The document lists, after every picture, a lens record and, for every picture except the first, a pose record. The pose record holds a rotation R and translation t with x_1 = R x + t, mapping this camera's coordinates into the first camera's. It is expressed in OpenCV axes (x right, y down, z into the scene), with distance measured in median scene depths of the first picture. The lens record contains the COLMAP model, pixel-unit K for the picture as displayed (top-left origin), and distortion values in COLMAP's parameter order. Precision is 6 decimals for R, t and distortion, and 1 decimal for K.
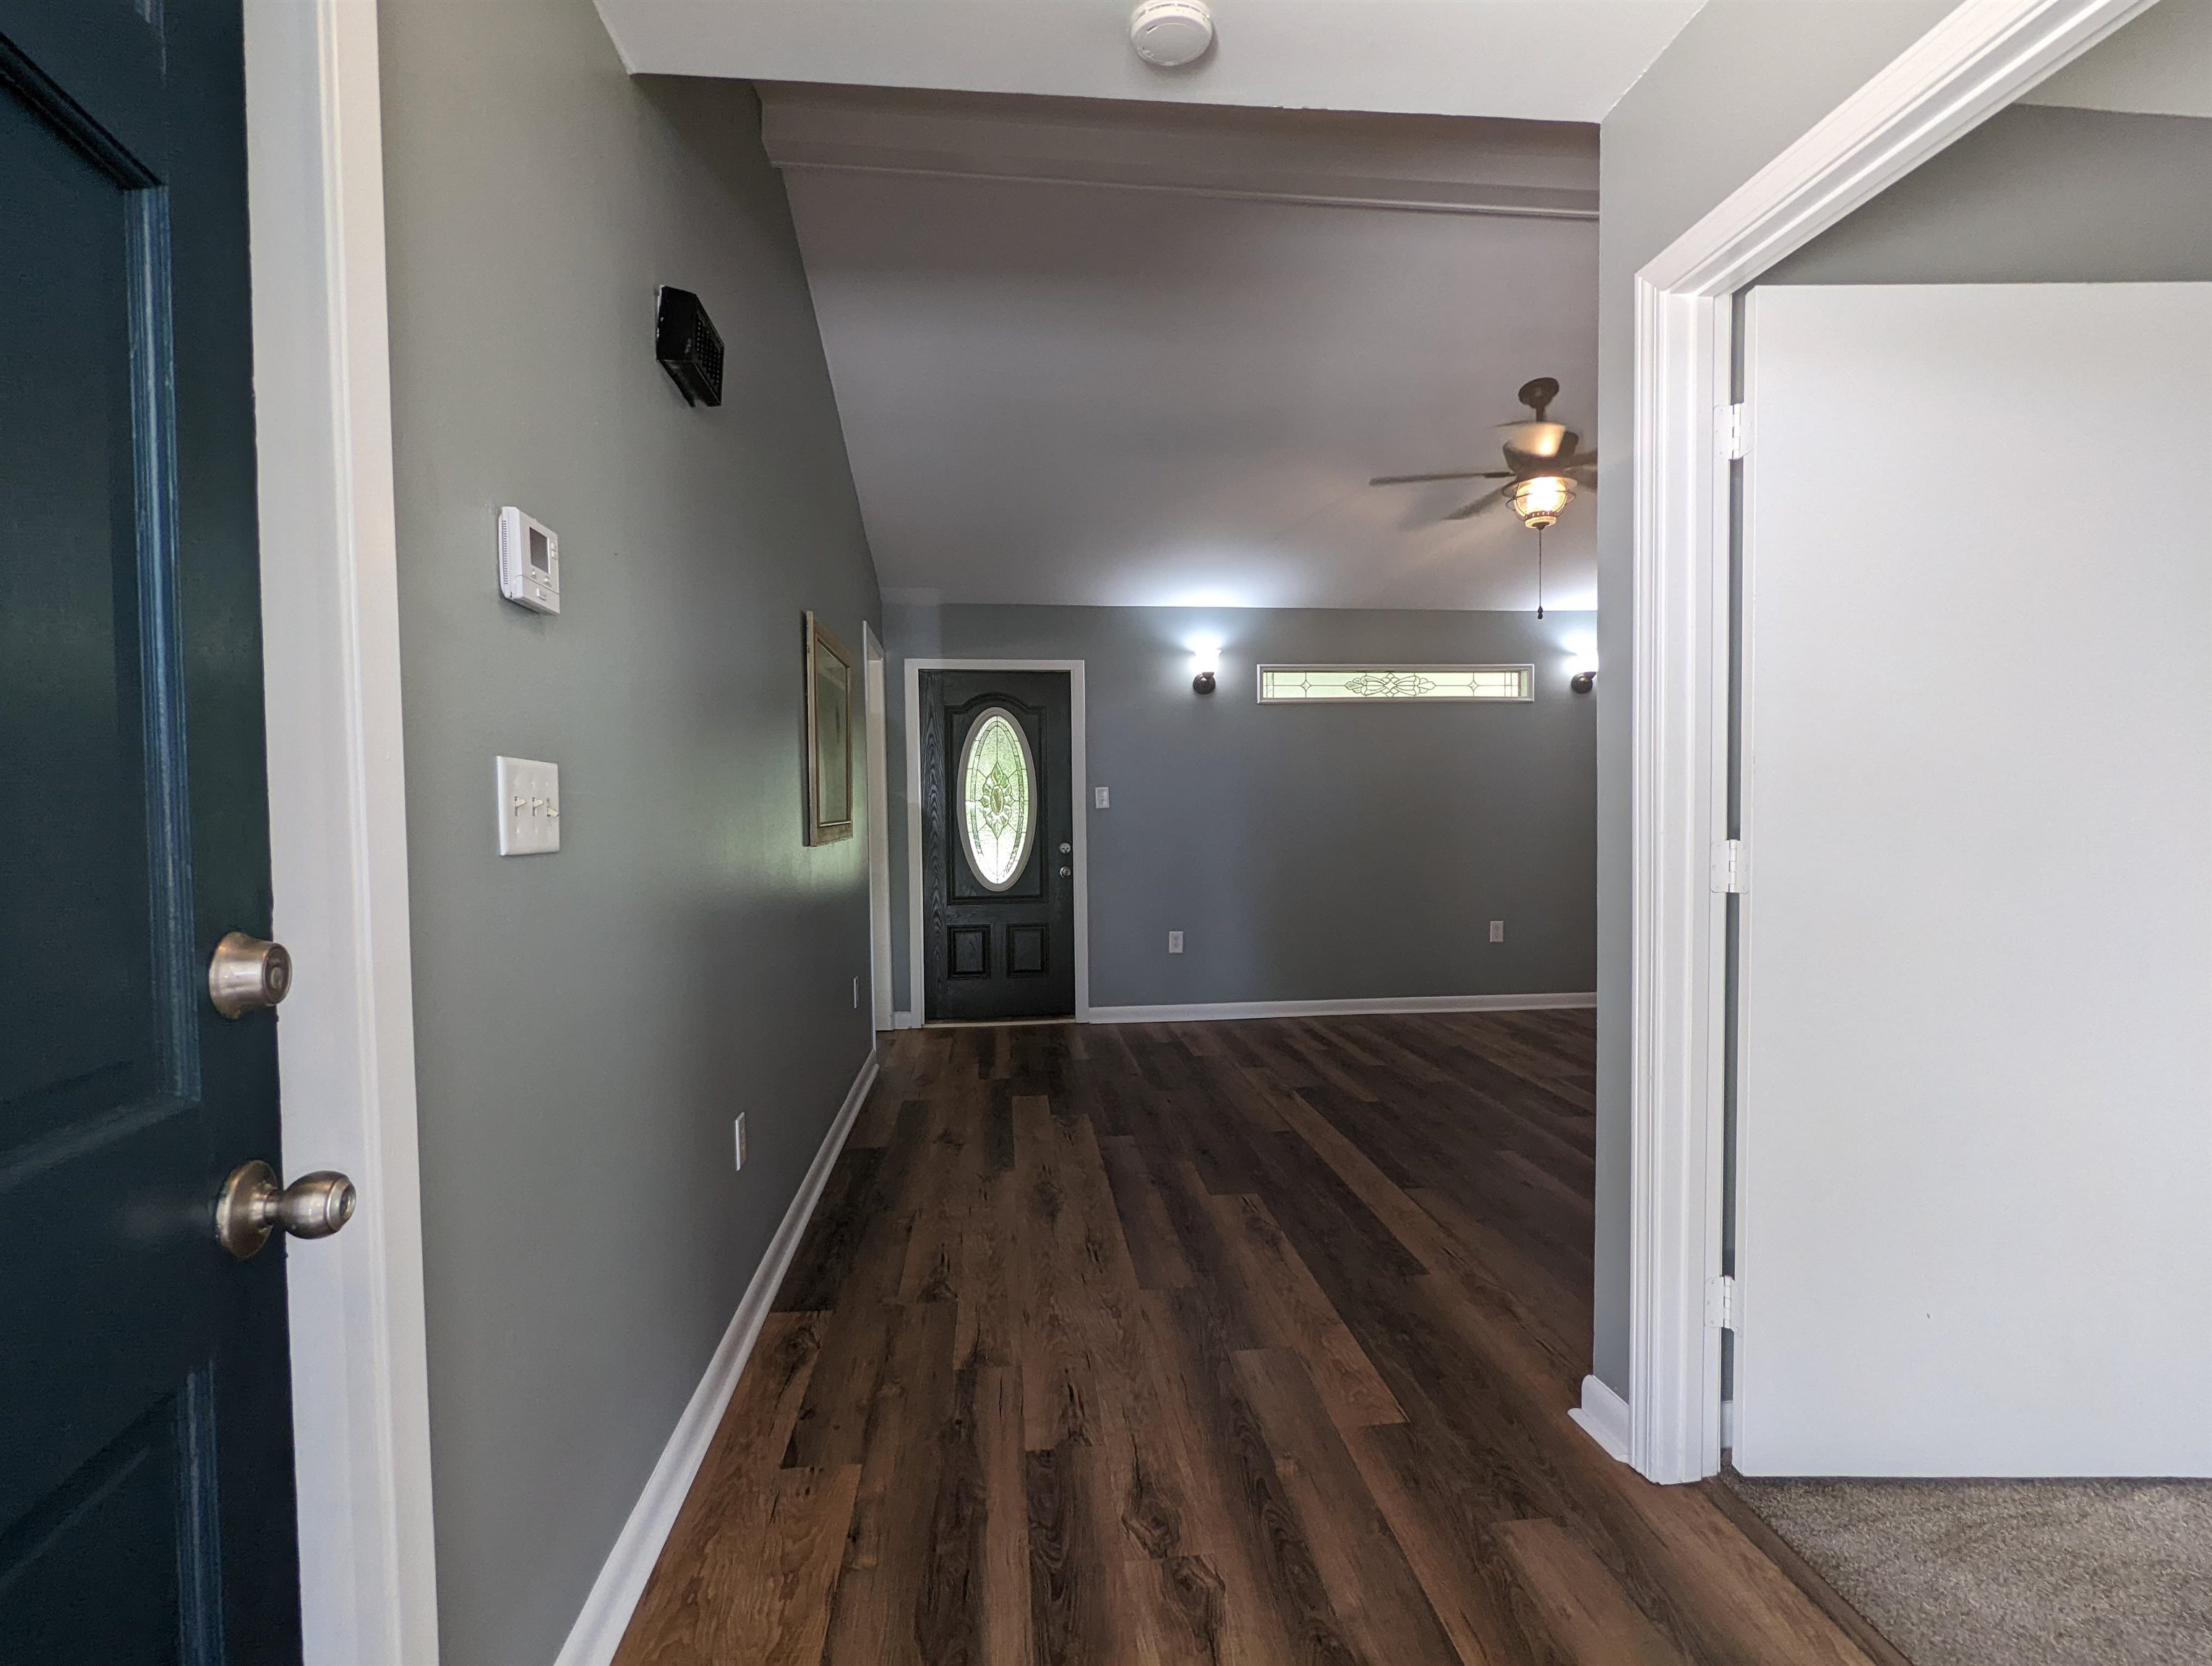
lens RADIAL K [[1057.3, 0, 1105.8], [0, 1057.3, 838.1], [0, 0, 1]] dist [0.000371, 0.000138]
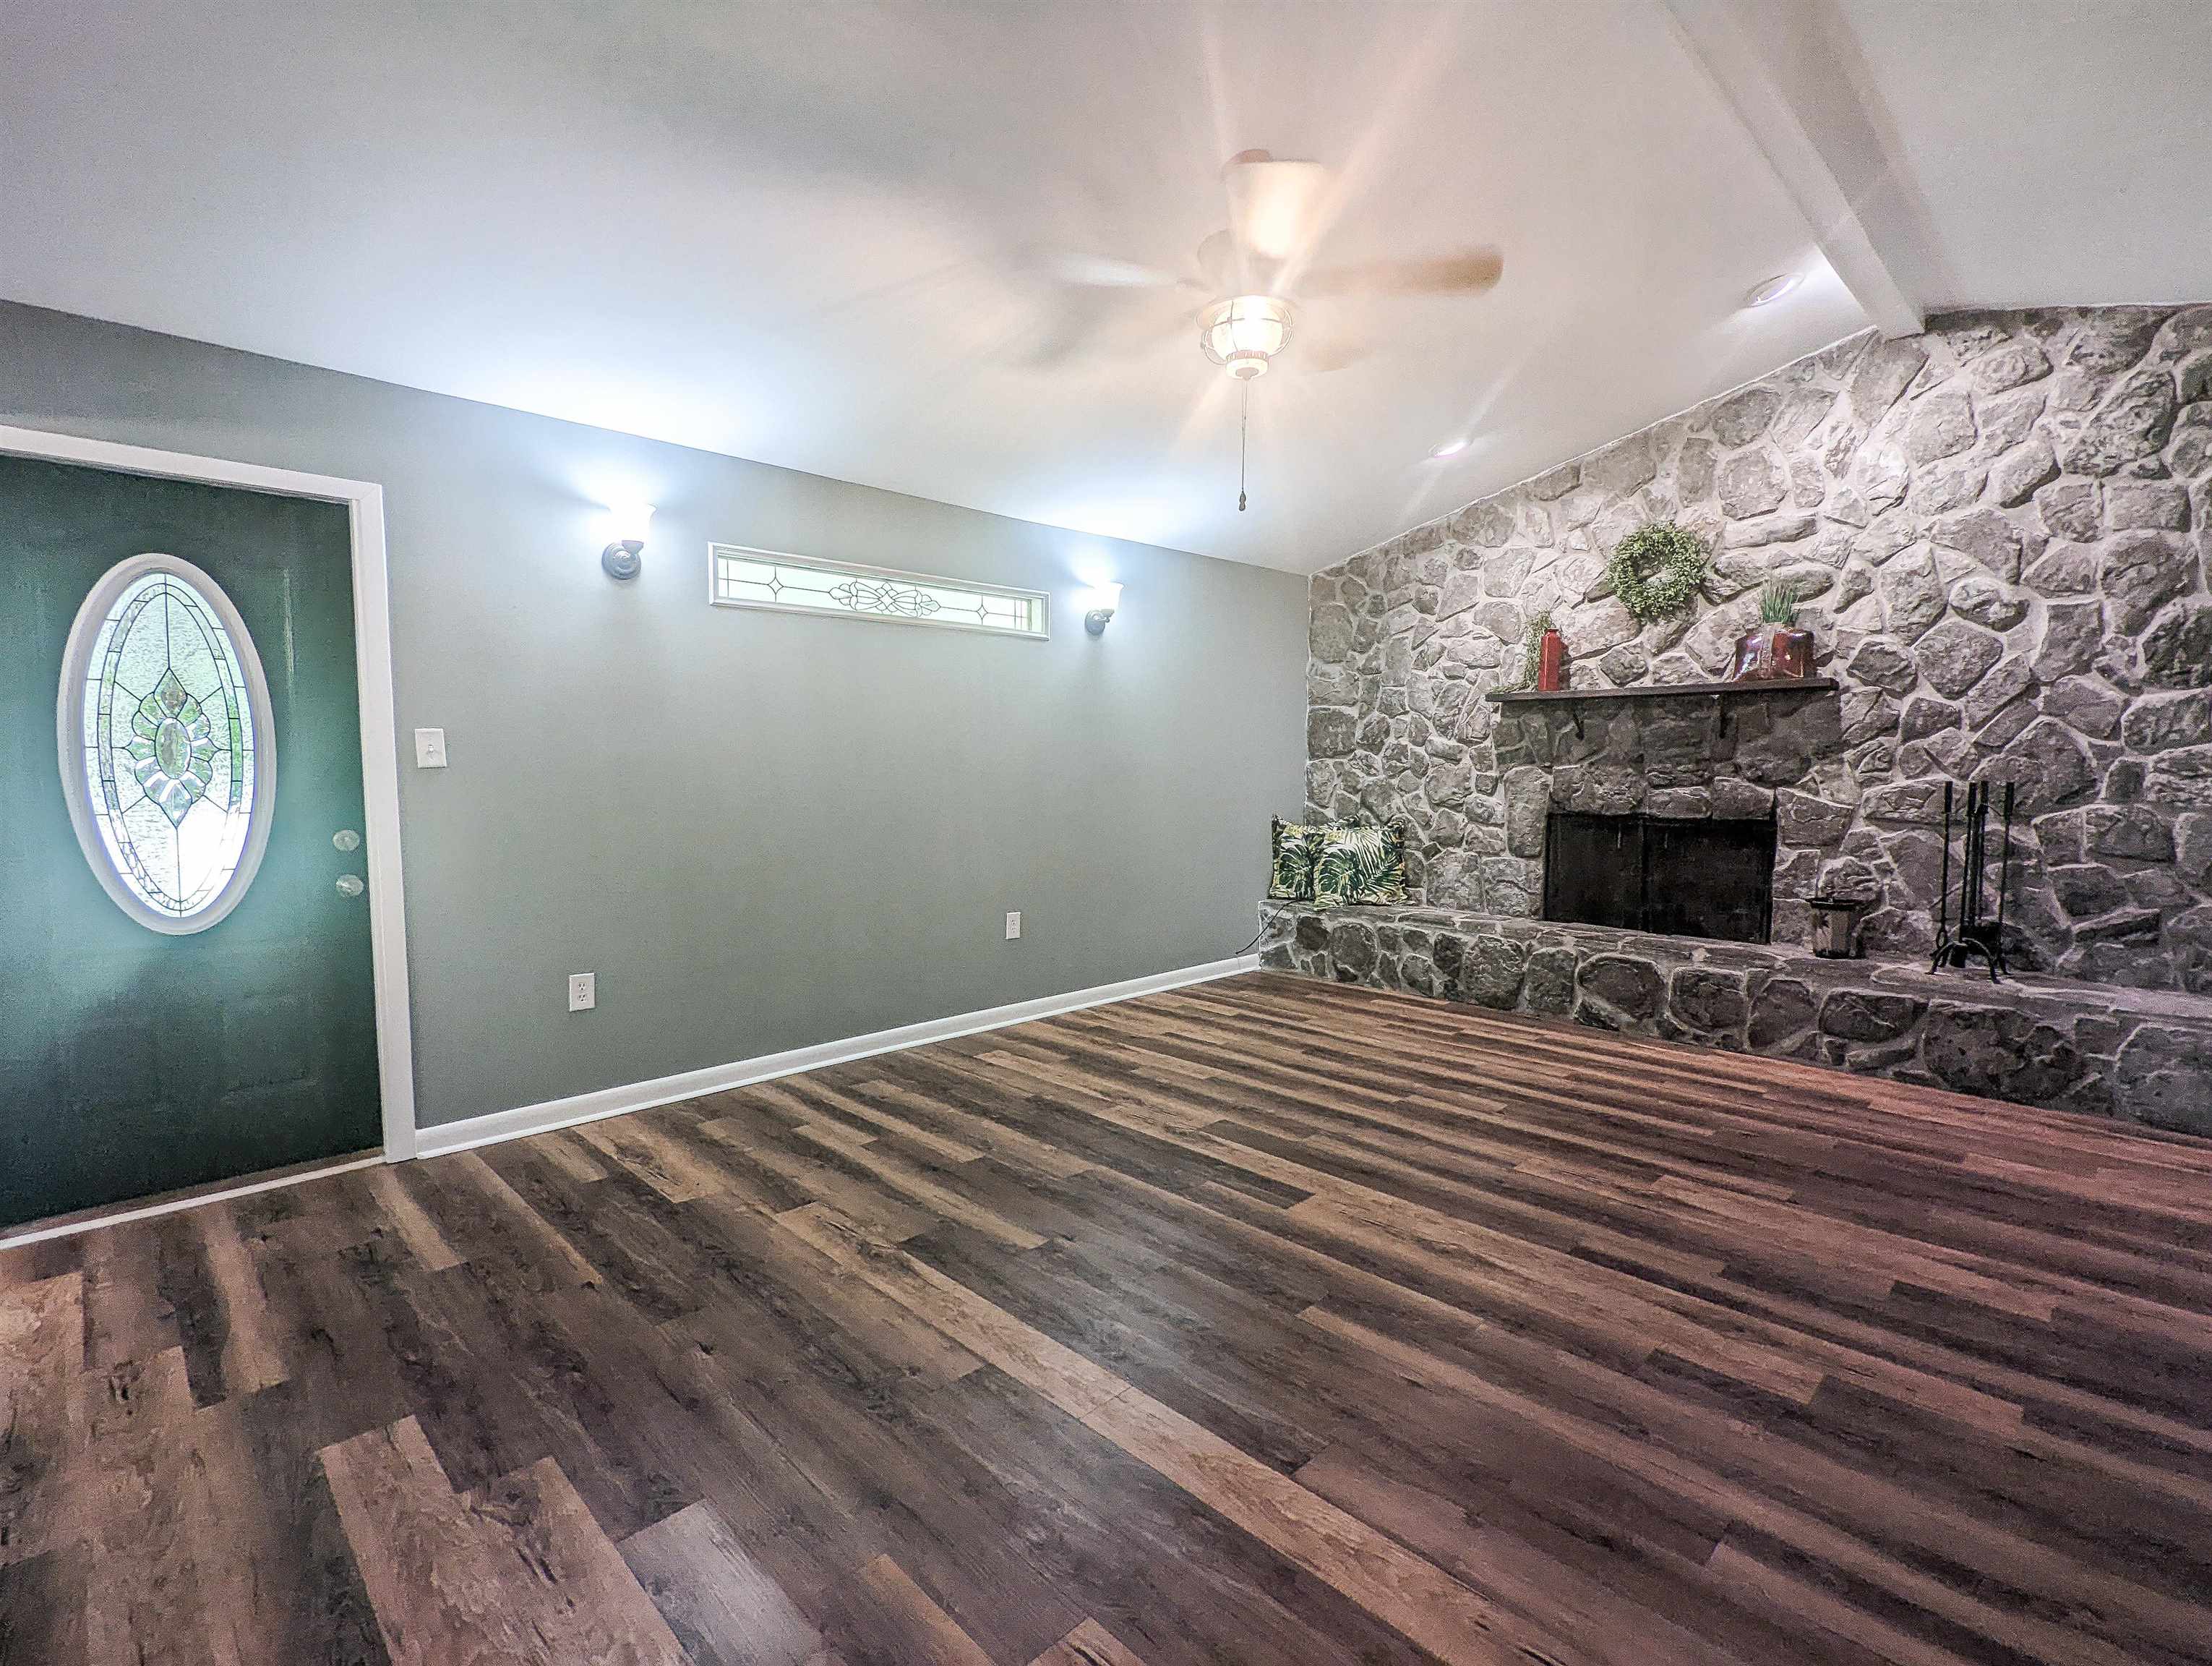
lens RADIAL K [[1057.3, 0, 1105.8], [0, 1057.3, 838.1], [0, 0, 1]] dist [0.000371, 0.000138]
pose [[0.780090, -0.034130, 0.624735, -0.100266], [0.002514, 0.998674, 0.051420, -0.025378], [-0.625662, -0.038541, 0.779142, 0.481200]]
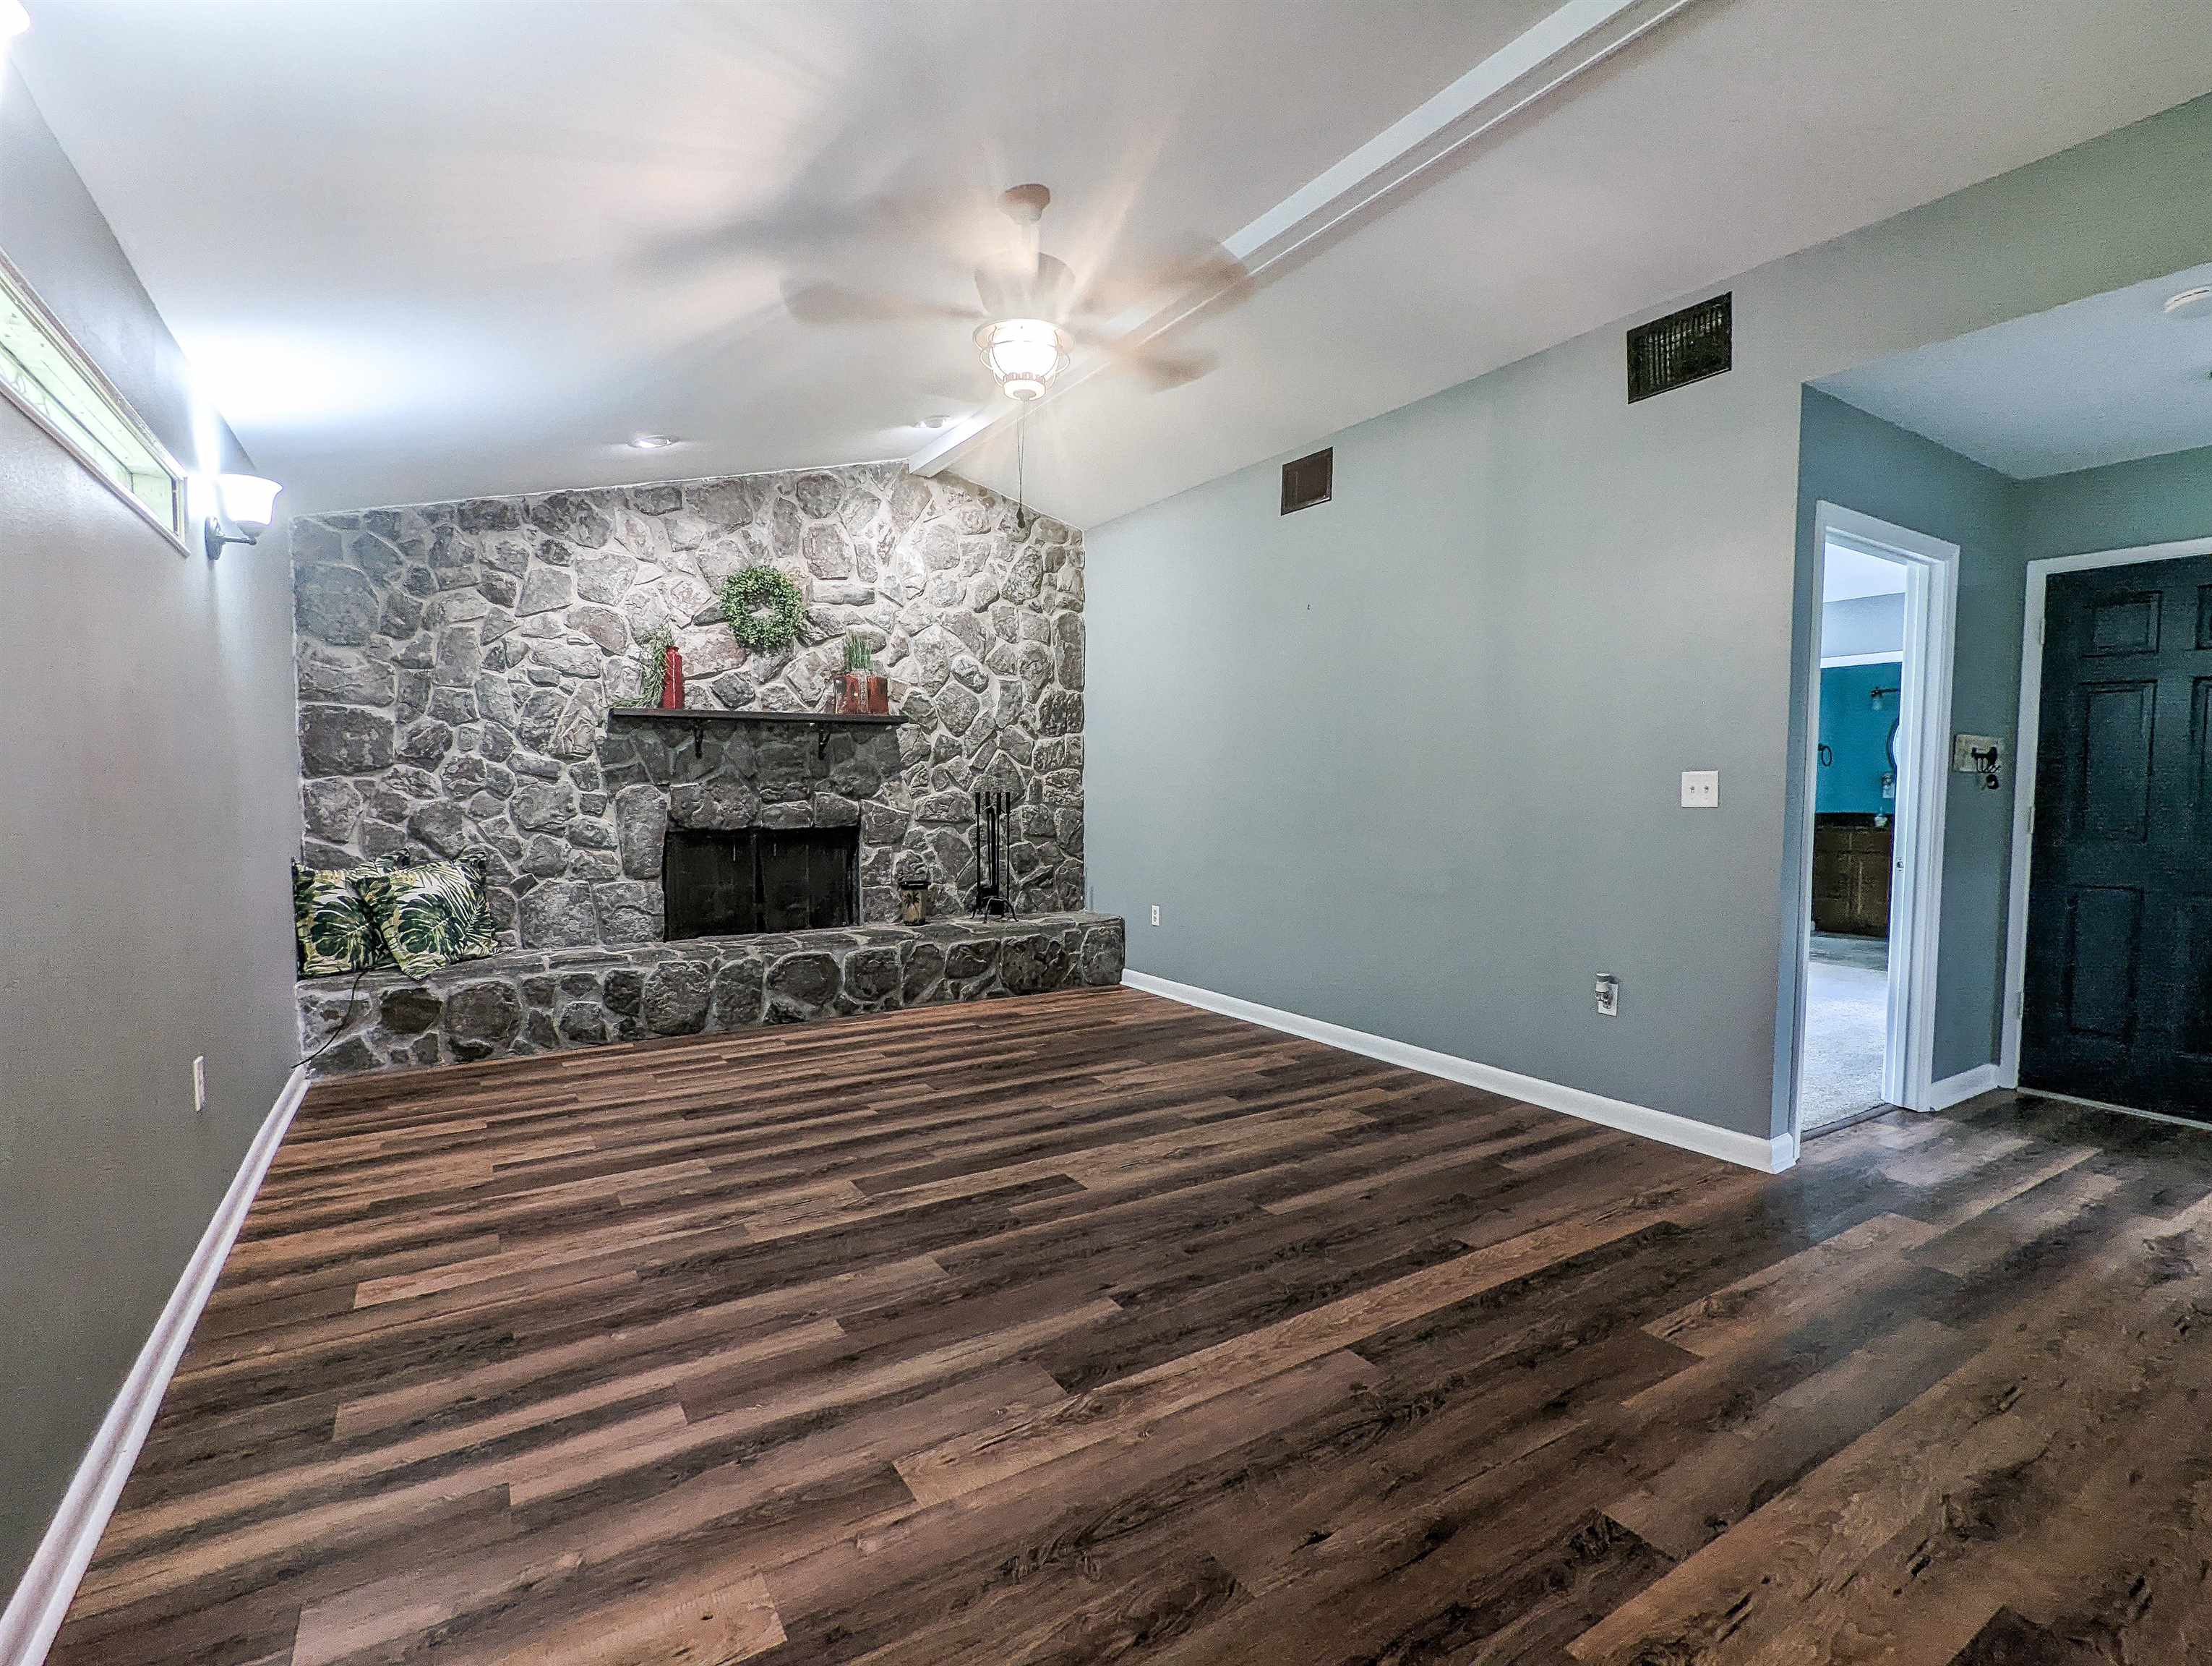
lens RADIAL K [[1057.3, 0, 1105.8], [0, 1057.3, 838.1], [0, 0, 1]] dist [0.000371, 0.000138]
pose [[-0.449137, -0.034700, 0.892789, -0.243859], [0.024863, 0.998373, 0.051312, -0.032383], [-0.893117, 0.045243, -0.447543, 1.222614]]
